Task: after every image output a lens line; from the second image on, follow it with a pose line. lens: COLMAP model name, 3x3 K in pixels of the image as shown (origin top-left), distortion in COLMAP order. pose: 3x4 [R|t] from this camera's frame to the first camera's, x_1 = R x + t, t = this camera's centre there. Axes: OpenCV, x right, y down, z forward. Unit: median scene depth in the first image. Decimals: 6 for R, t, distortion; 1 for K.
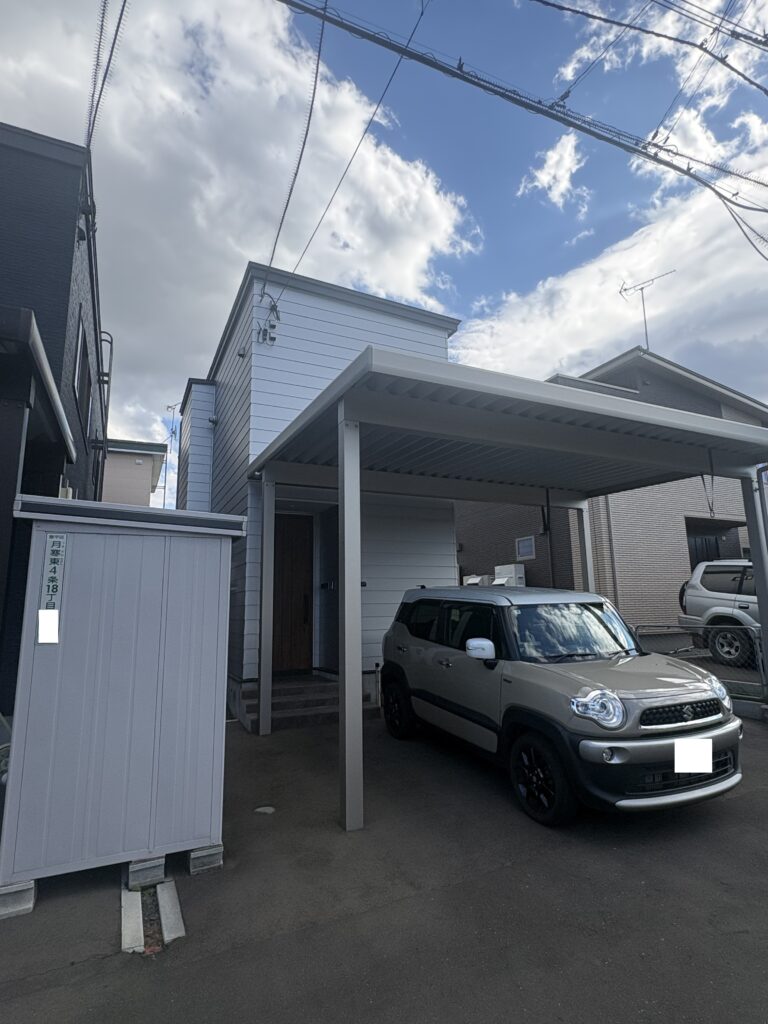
lens RADIAL K [[544.4, 0, 385.7], [0, 544.4, 509.3], [0, 0, 1]] dist [-0.001186, 0.000370]
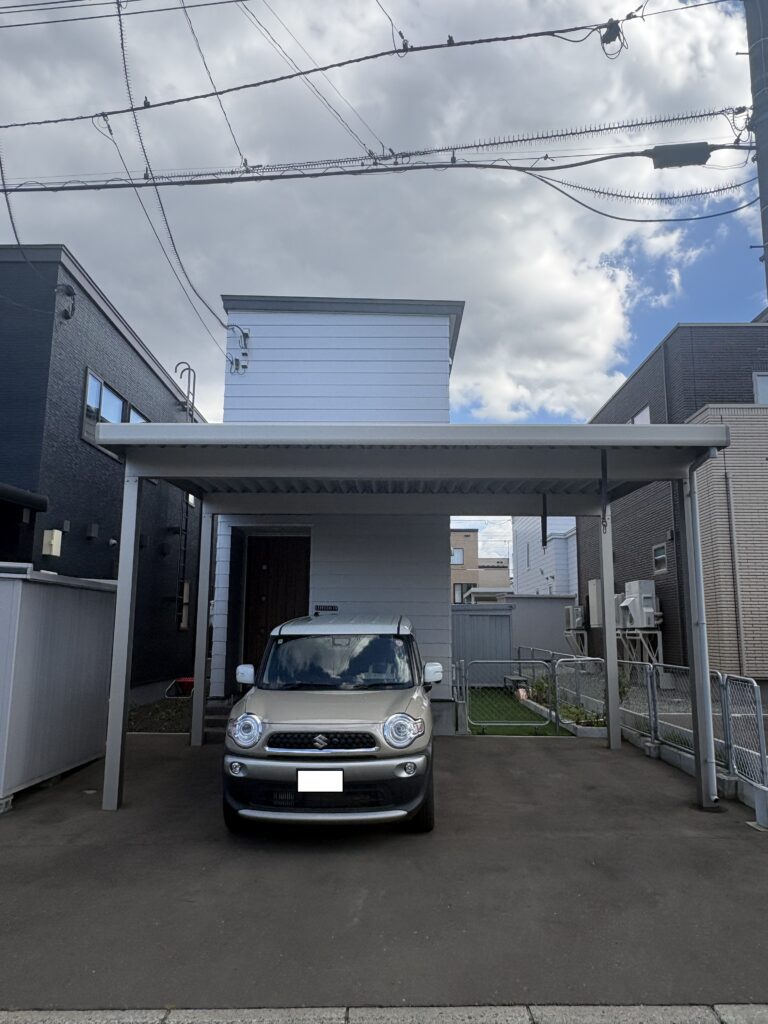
lens RADIAL K [[708.2, 0, 384.0], [0, 708.2, 512.0], [0, 0, 1]] dist [-0.002292, 0.001368]
pose [[0.894016, -0.049720, -0.445268, 0.887067], [0.057584, 0.998332, 0.004141, -0.048256], [0.444319, -0.029343, 0.895388, -0.113596]]
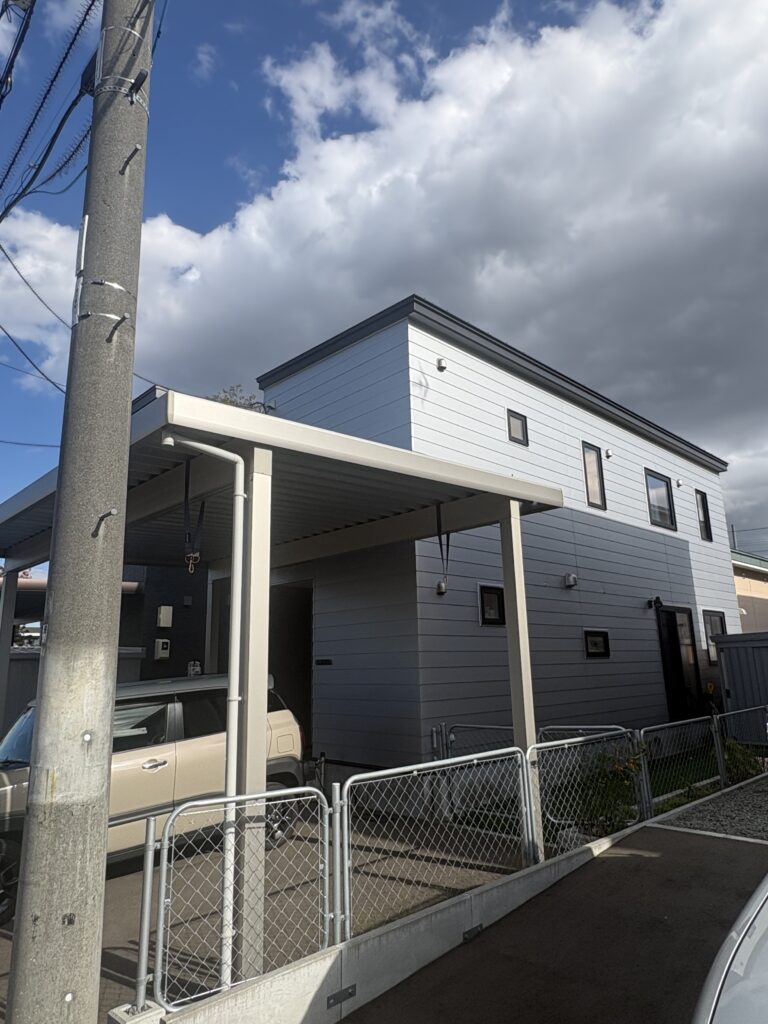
lens RADIAL K [[660.5, 0, 384.0], [0, 660.5, 512.0], [0, 0, 1]] dist [0.005069, 0.002744]
pose [[0.311500, -0.201458, -0.928645, 1.568476], [0.189506, 0.970808, -0.147038, 0.107035], [0.931158, -0.130182, 0.340584, 1.088441]]
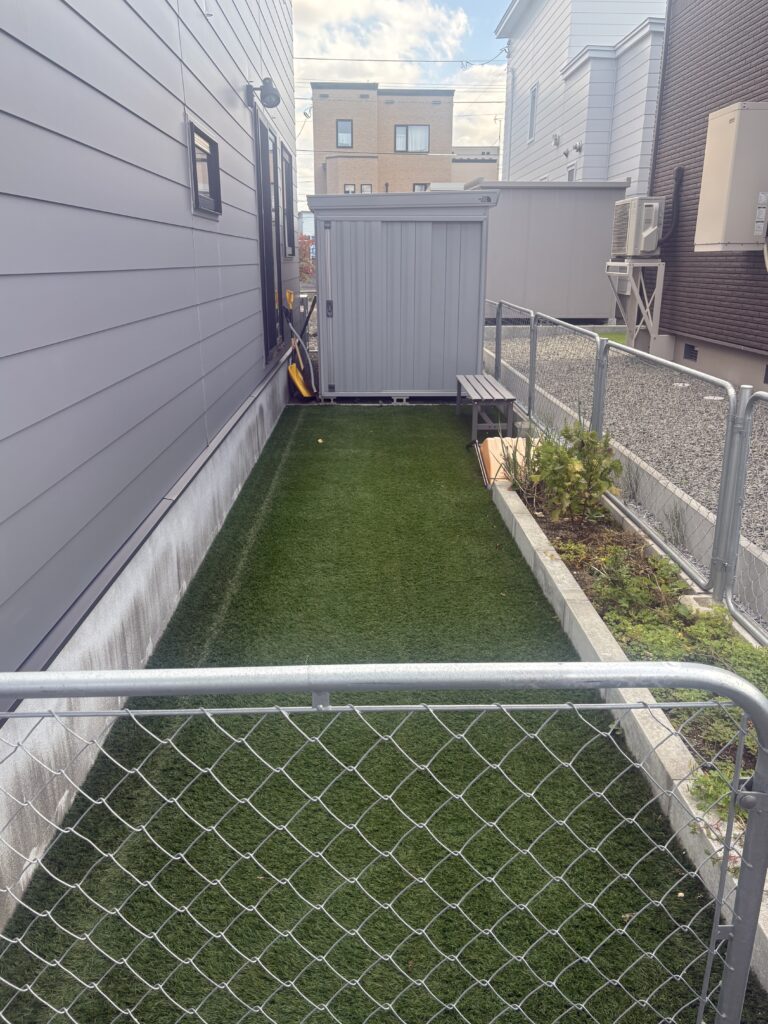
lens RADIAL K [[808.1, 0, 385.6], [0, 808.1, 515.5], [0, 0, 1]] dist [0.060305, -0.072772]
pose [[0.913525, 0.144635, -0.380200, 0.411837], [0.052075, 0.885381, 0.461940, 0.252615], [0.403435, -0.441793, 0.801286, 1.544871]]
